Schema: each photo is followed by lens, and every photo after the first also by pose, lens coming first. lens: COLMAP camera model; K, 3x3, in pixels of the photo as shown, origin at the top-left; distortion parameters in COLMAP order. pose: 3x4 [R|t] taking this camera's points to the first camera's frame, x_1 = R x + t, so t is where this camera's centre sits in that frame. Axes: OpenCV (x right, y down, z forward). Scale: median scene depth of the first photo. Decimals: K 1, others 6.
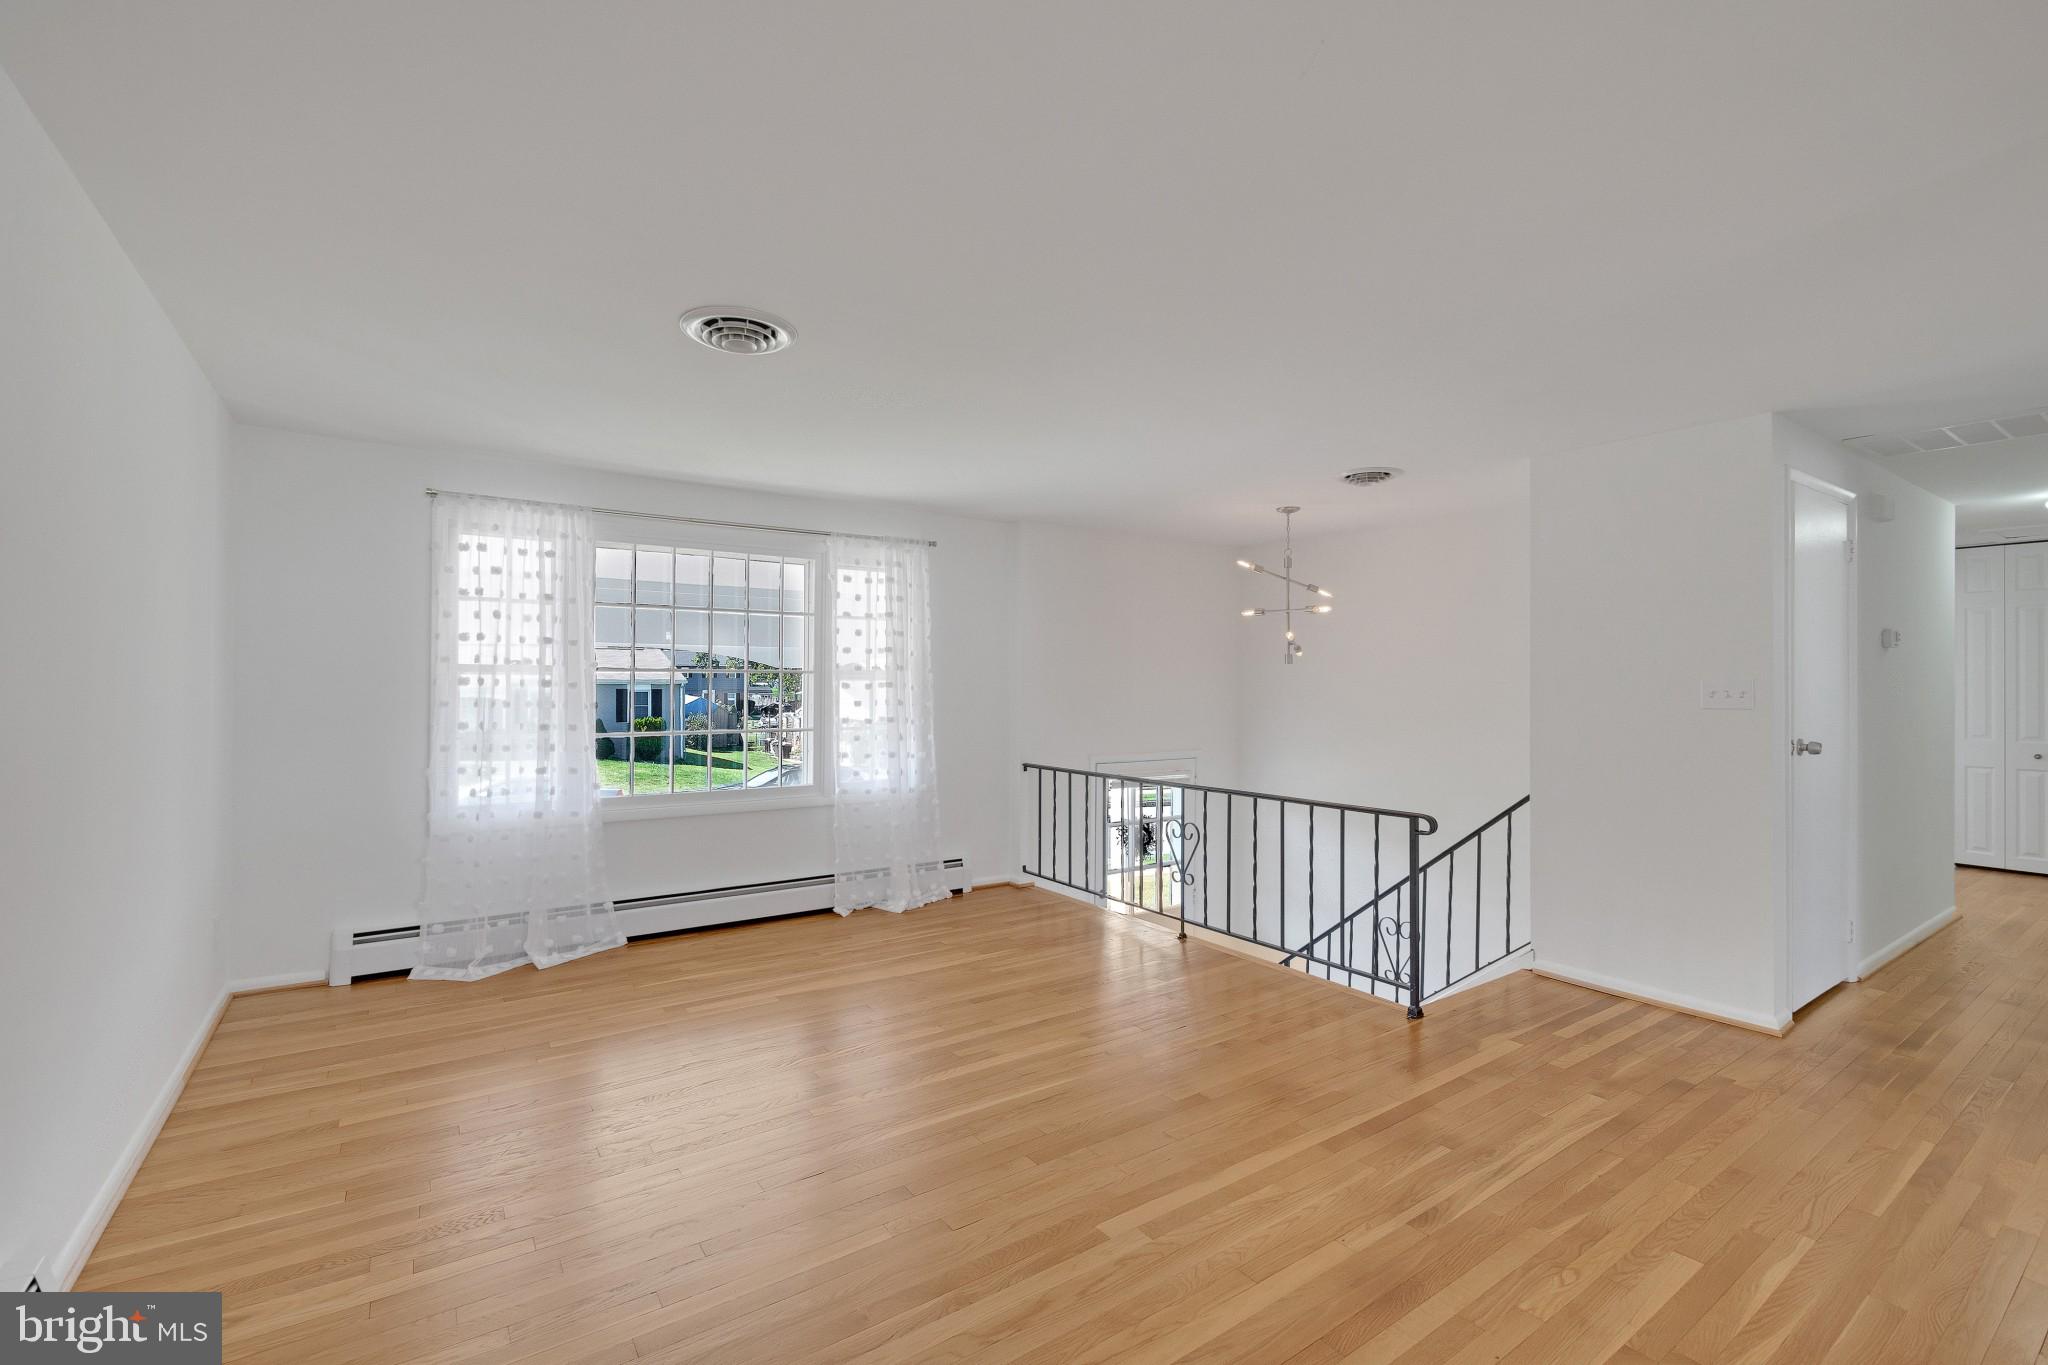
lens RADIAL K [[881.3, 0, 1013.8], [0, 881.3, 674.3], [0, 0, 1]] dist [-0.005964, -0.000215]
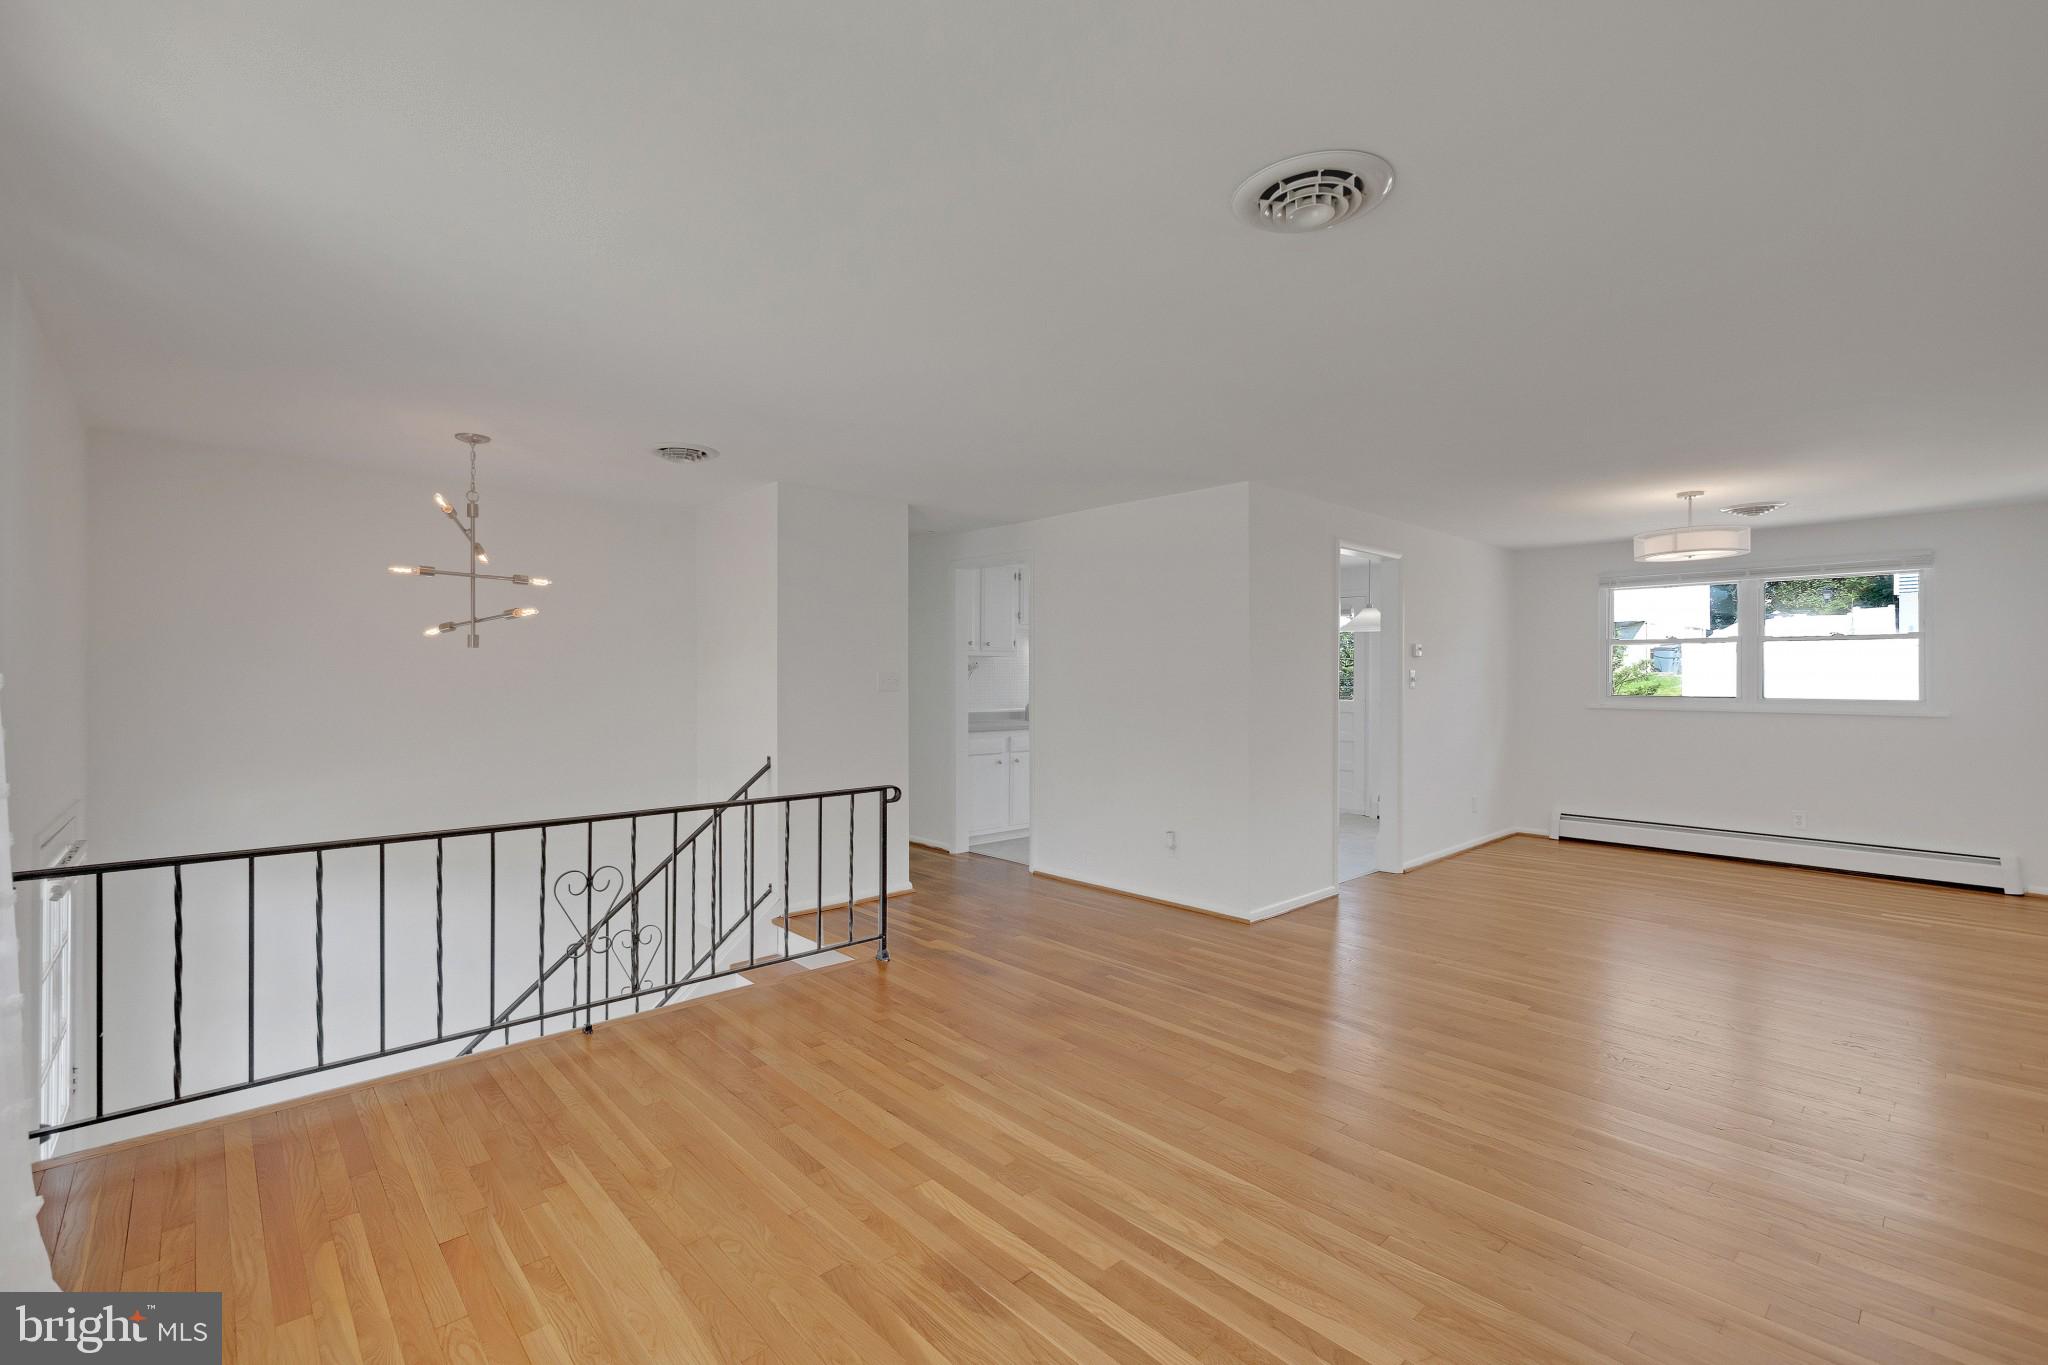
lens RADIAL K [[881.3, 0, 1013.8], [0, 881.3, 674.3], [0, 0, 1]] dist [-0.005964, -0.000215]
pose [[-0.141502, -0.000856, 0.989938, -0.742726], [-0.016845, 0.999857, -0.001543, 0.006396], [-0.989795, -0.016894, -0.141496, 1.001703]]
